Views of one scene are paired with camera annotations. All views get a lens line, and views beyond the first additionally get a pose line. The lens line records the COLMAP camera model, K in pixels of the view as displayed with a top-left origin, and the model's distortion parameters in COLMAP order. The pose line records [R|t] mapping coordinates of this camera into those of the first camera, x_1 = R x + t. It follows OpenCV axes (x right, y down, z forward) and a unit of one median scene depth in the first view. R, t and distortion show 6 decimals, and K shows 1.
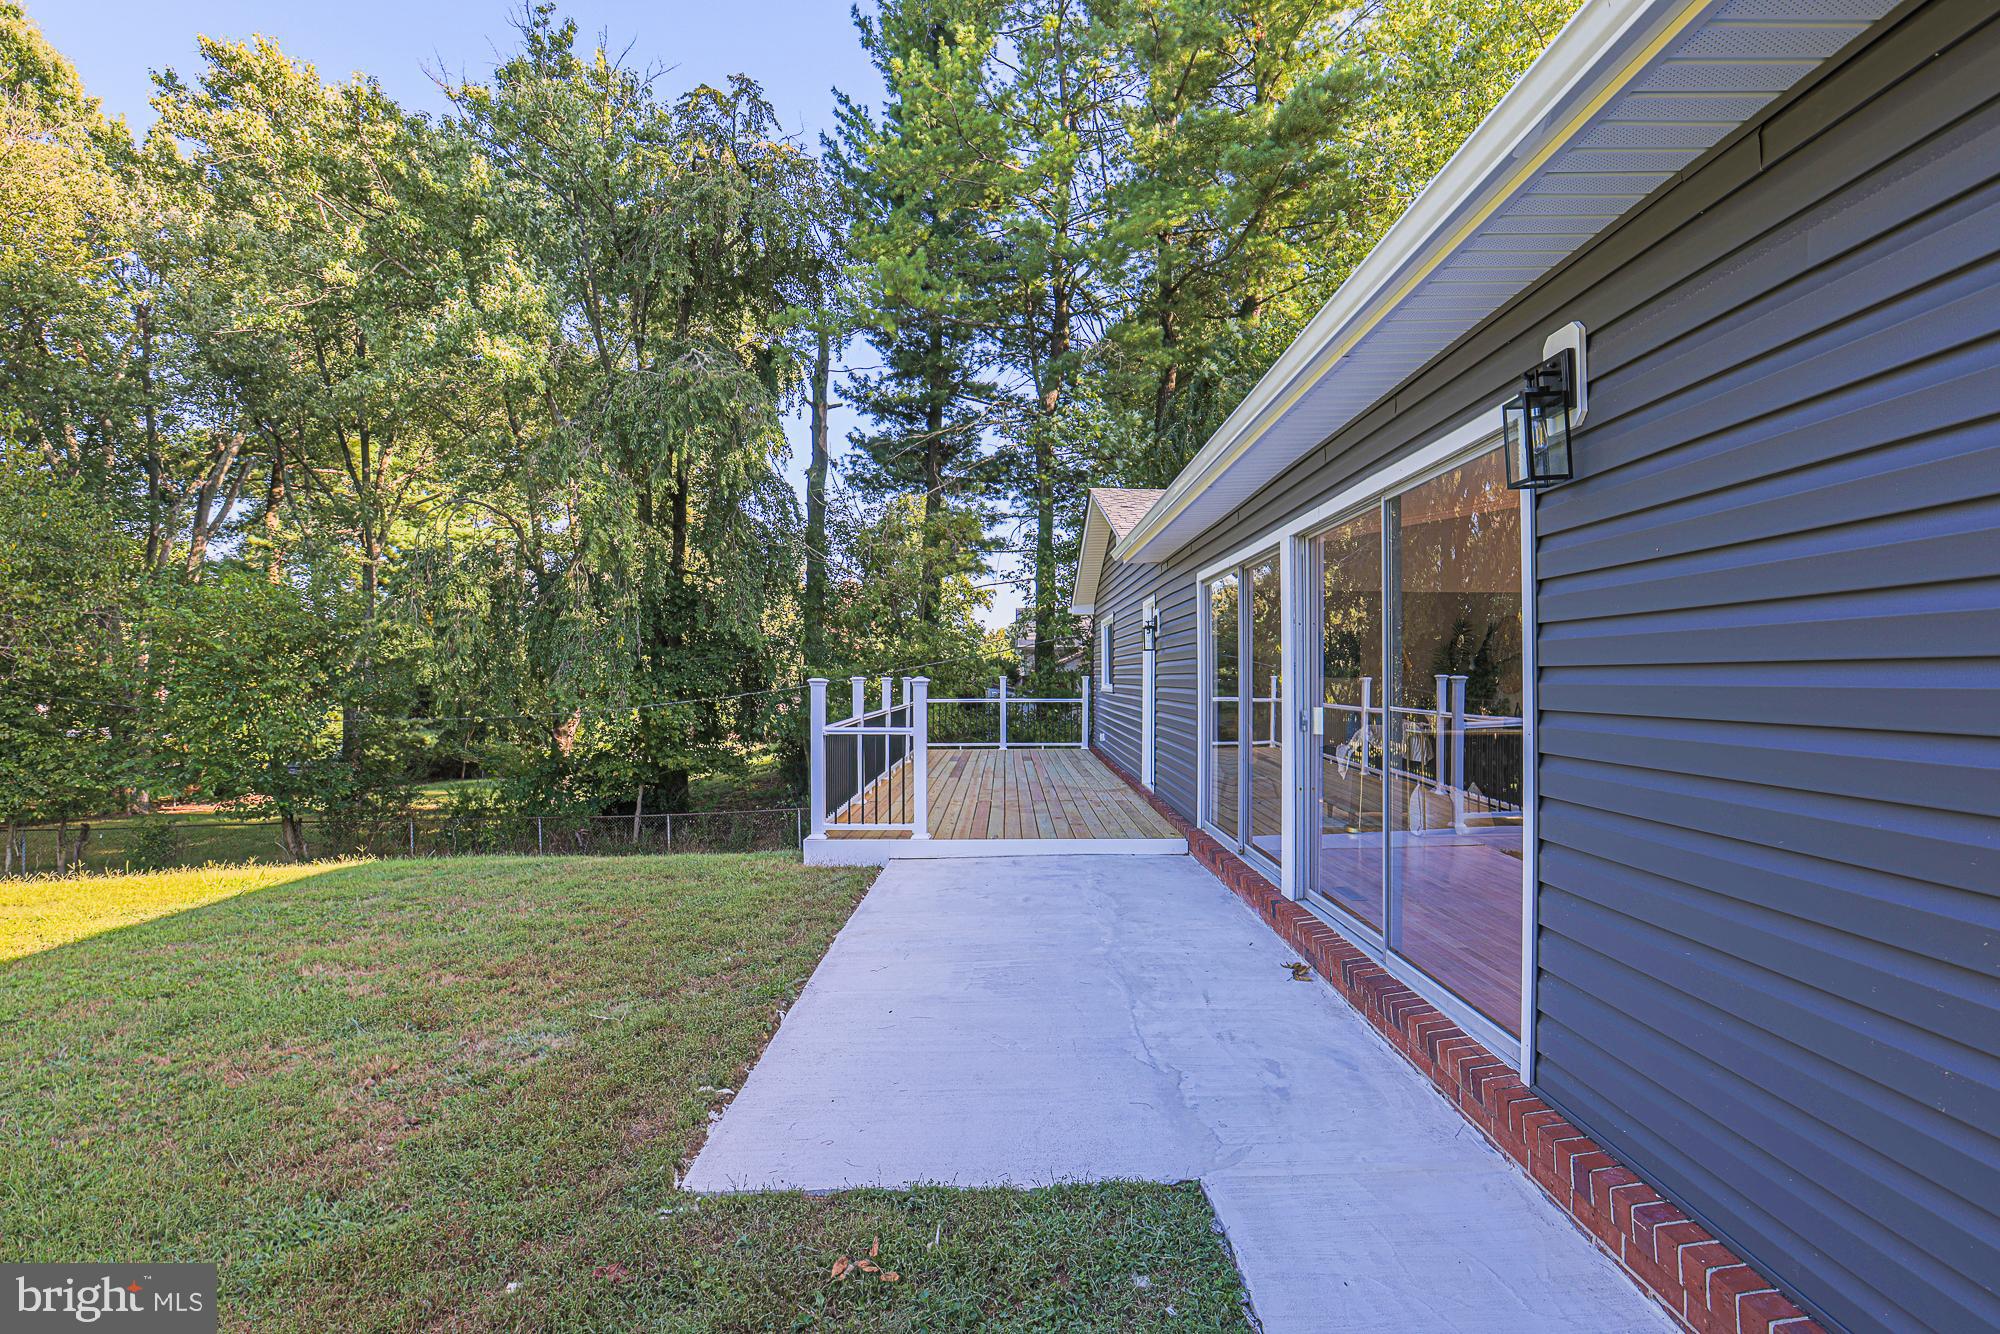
lens RADIAL K [[1197.3, 0, 1001.4], [0, 1197.3, 605.8], [0, 0, 1]] dist [-0.002989, -0.000266]
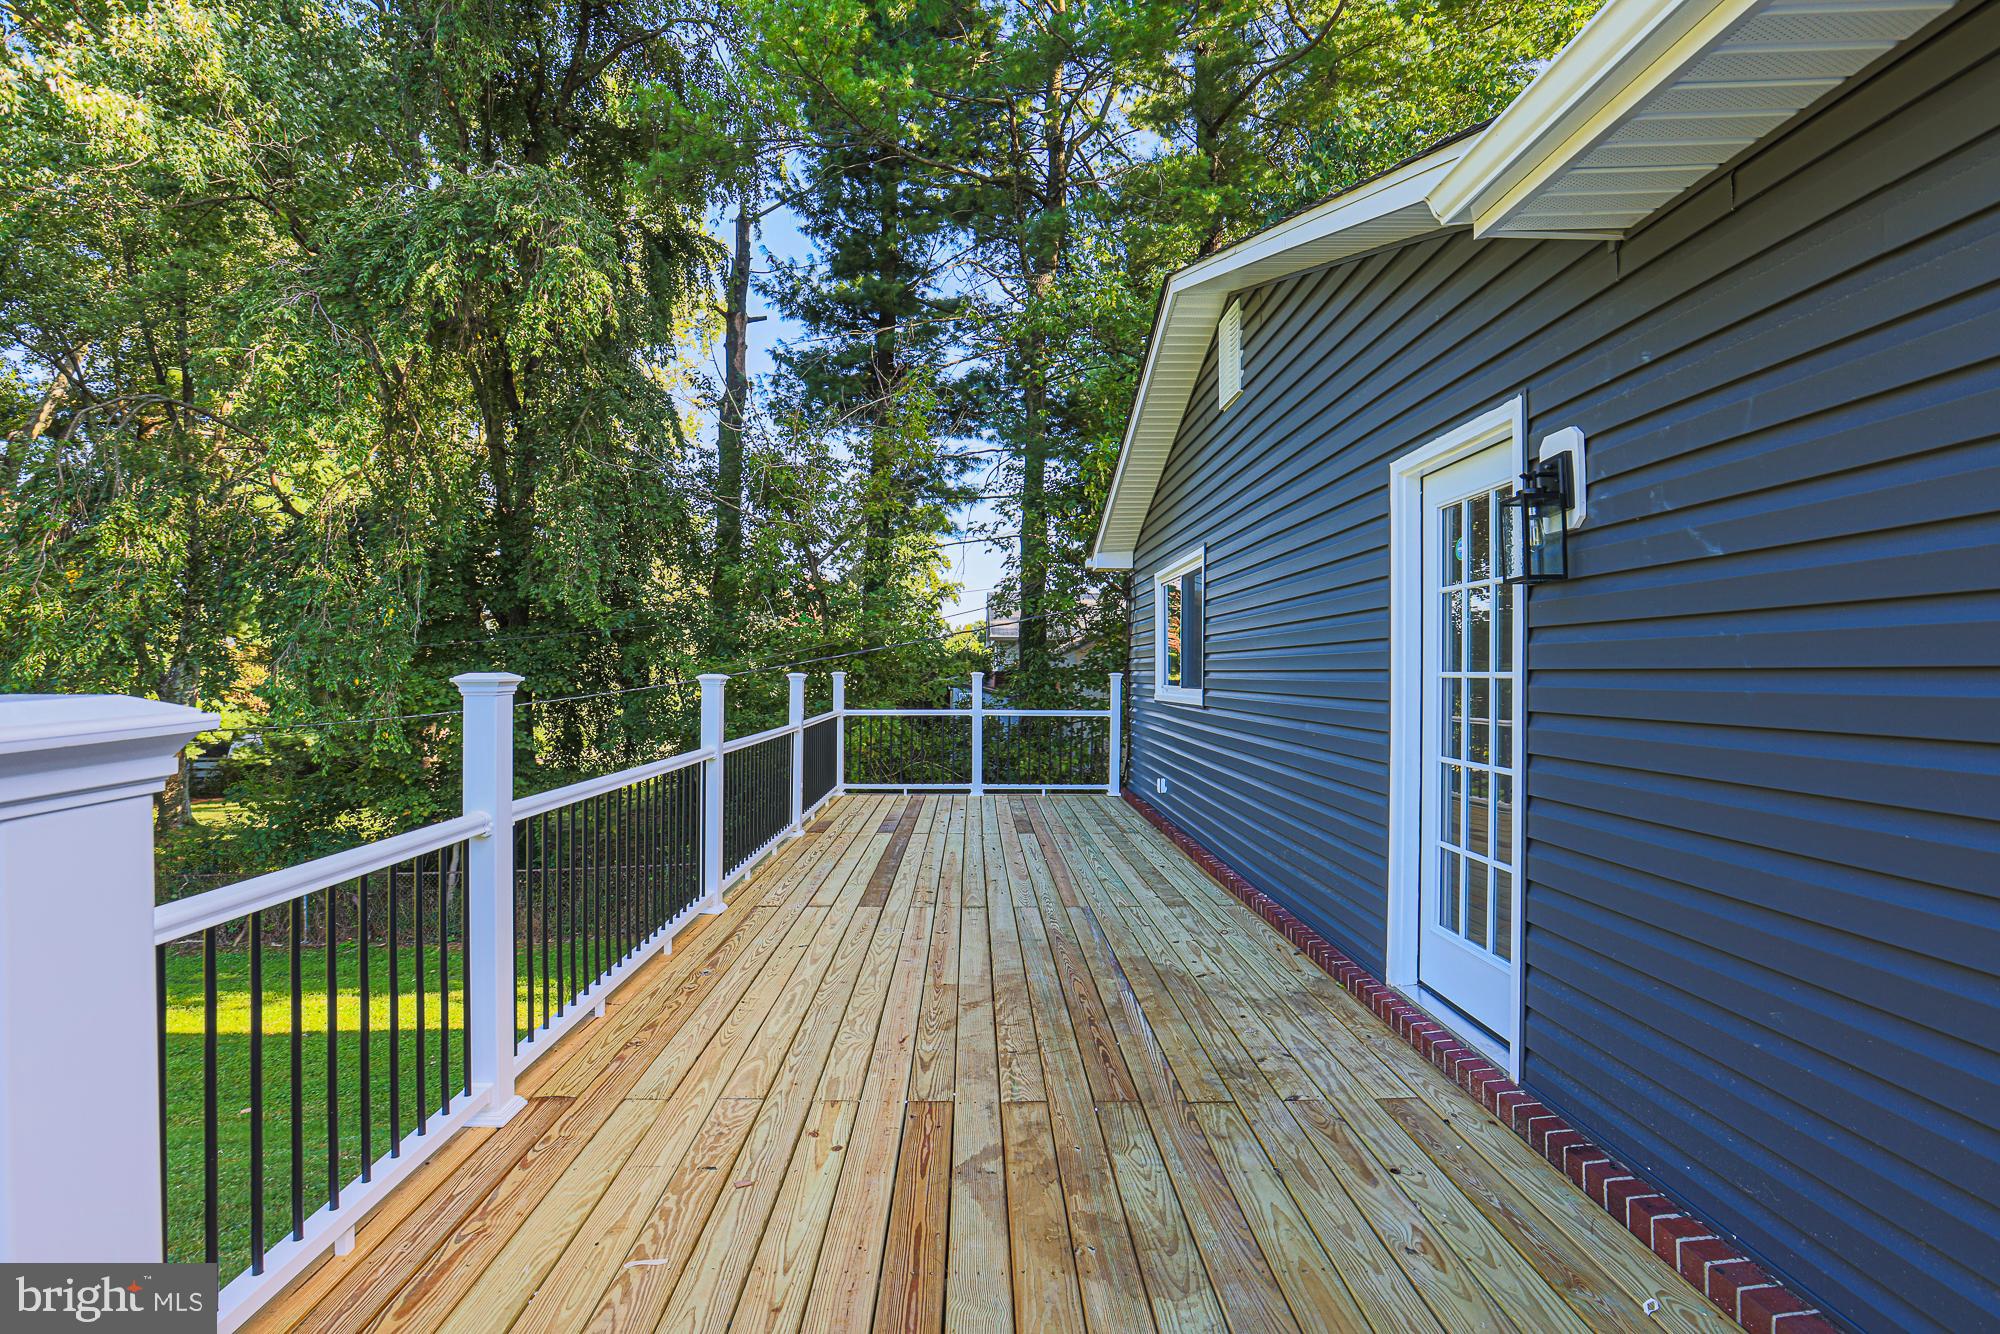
lens RADIAL K [[929.7, 0, 1000.0], [0, 929.7, 667.0], [0, 0, 1]] dist [-0.031535, 0.010661]
pose [[0.999298, 0.008724, 0.036435, -0.003473], [-0.010710, 0.998446, 0.054684, 0.023570], [-0.035901, -0.055036, 0.997839, 0.411875]]
